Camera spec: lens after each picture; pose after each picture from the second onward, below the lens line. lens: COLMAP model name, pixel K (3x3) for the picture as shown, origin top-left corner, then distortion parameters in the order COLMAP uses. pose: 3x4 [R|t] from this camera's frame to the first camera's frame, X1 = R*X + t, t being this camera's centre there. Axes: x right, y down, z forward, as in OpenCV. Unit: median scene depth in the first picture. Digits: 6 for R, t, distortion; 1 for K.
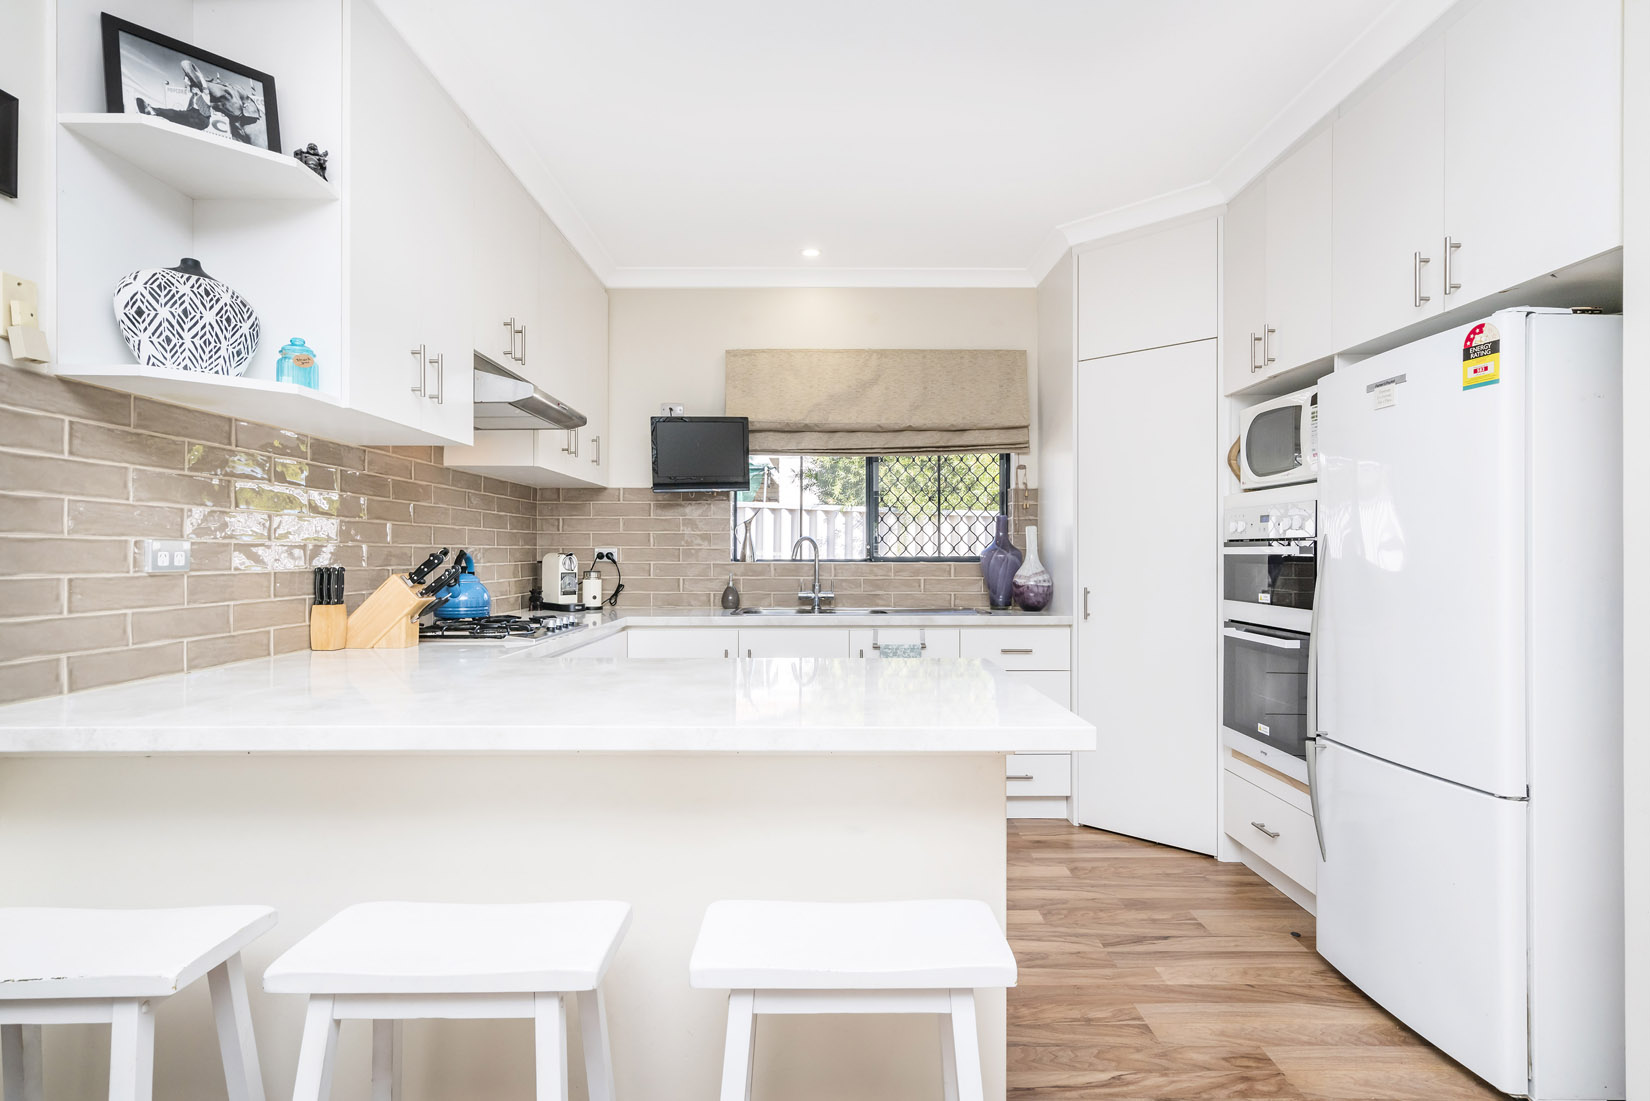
lens RADIAL K [[865.6, 0, 843.1], [0, 865.6, 578.8], [0, 0, 1]] dist [0.014802, 0.000802]
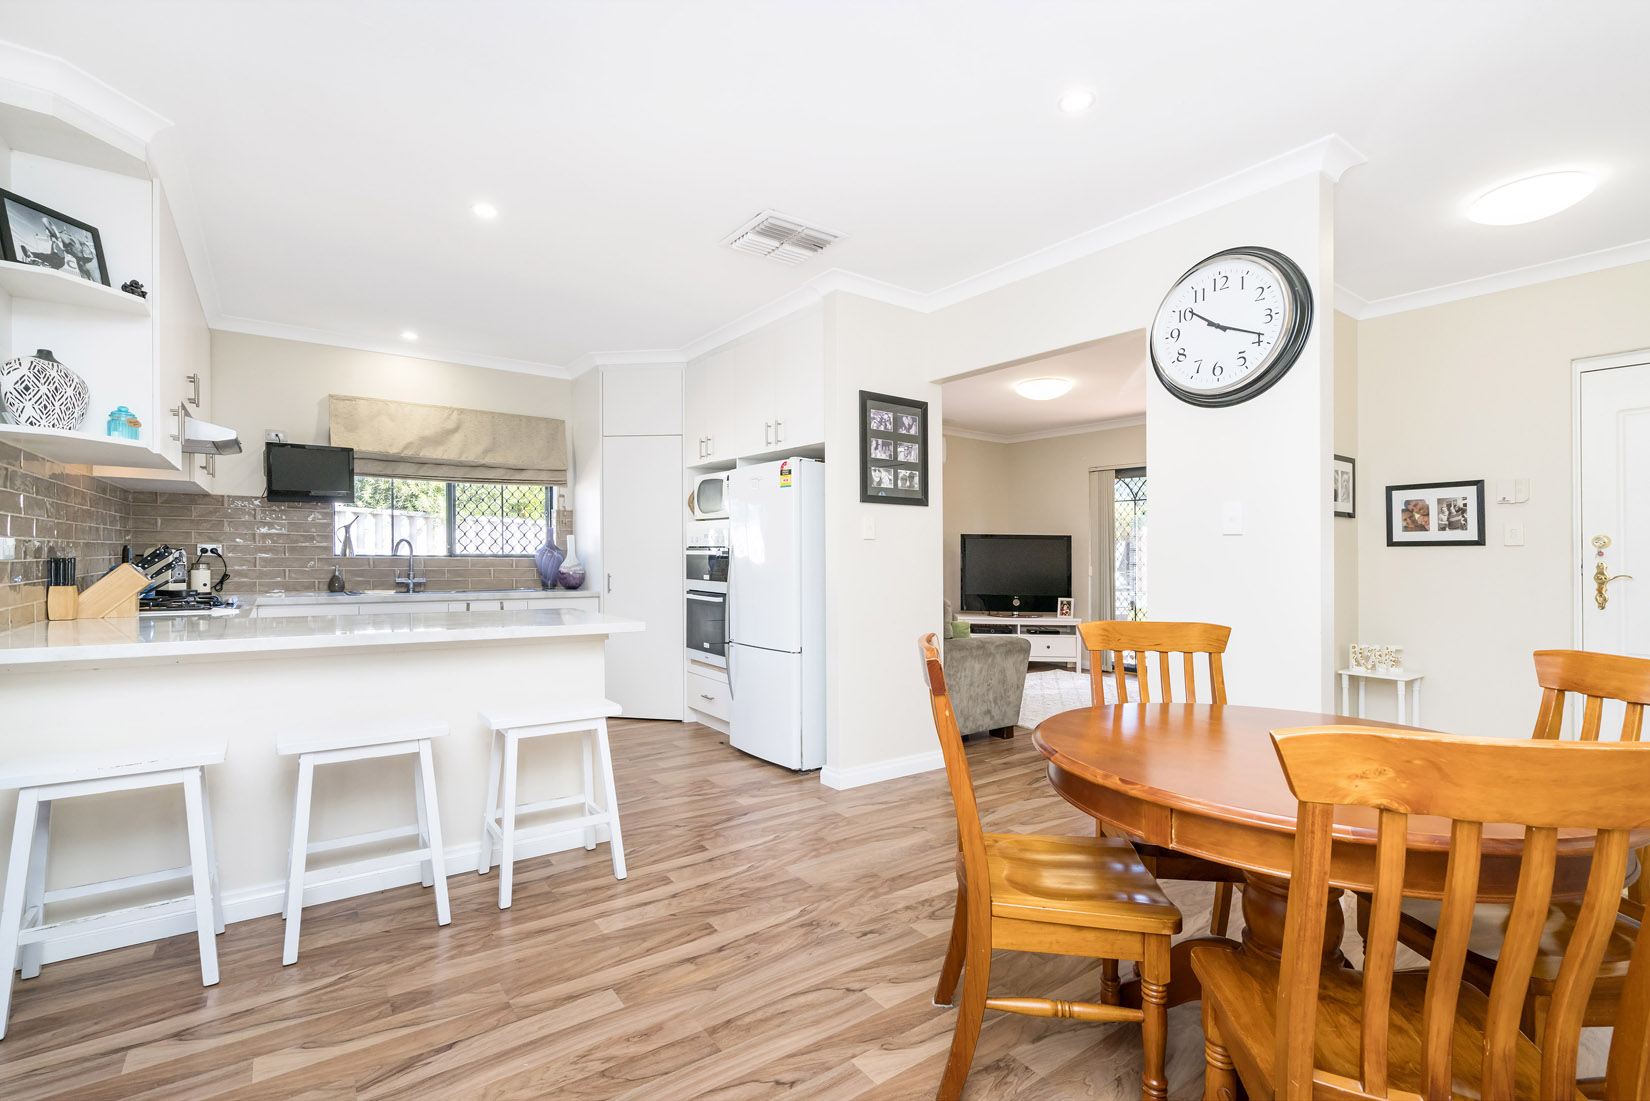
lens RADIAL K [[749.2, 0, 837.4], [0, 749.2, 558.0], [0, 0, 1]] dist [-0.005540, 0.001286]
pose [[0.811205, 0.006336, 0.584728, -0.181178], [0.006492, 0.999782, -0.019839, 0.010532], [-0.584726, 0.019889, 0.810987, -0.373923]]
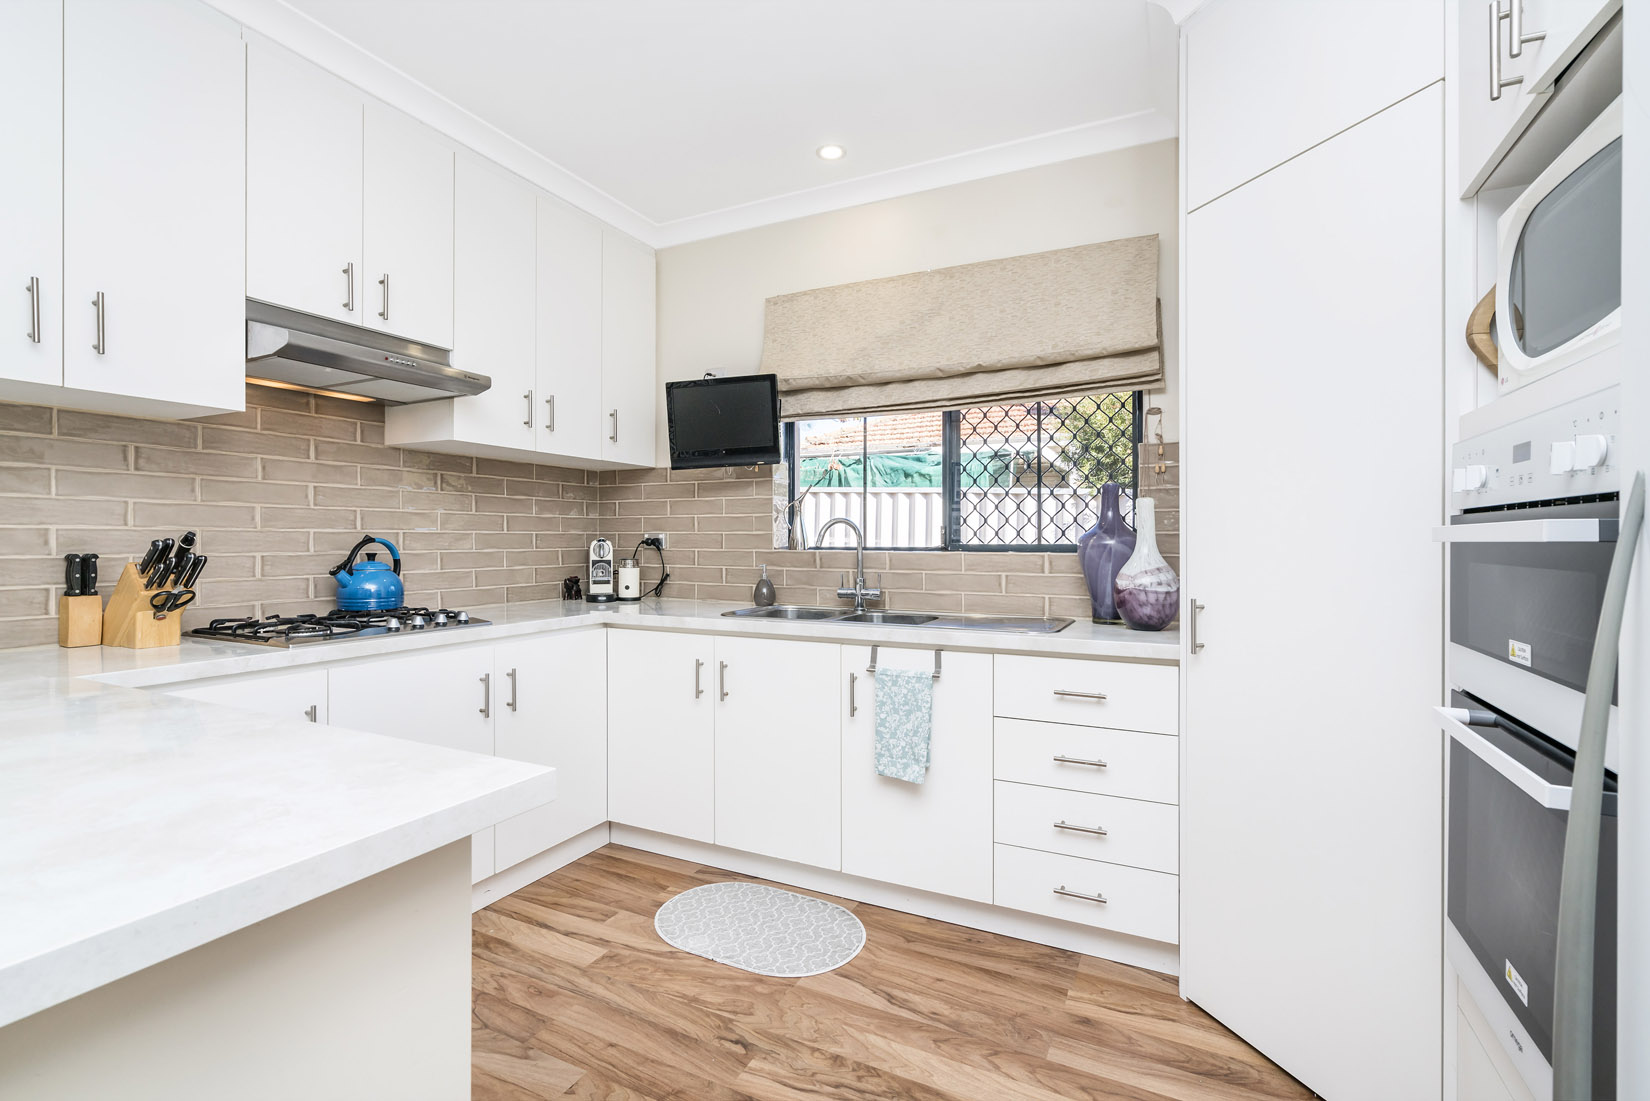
lens RADIAL K [[749.2, 0, 815.7], [0, 749.2, 553.0], [0, 0, 1]] dist [-0.005540, 0.001286]
pose [[0.881853, 0.009551, -0.471427, 0.264800], [-0.015081, 0.999855, -0.007953, -0.011710], [0.471283, 0.014123, 0.881869, 0.397983]]
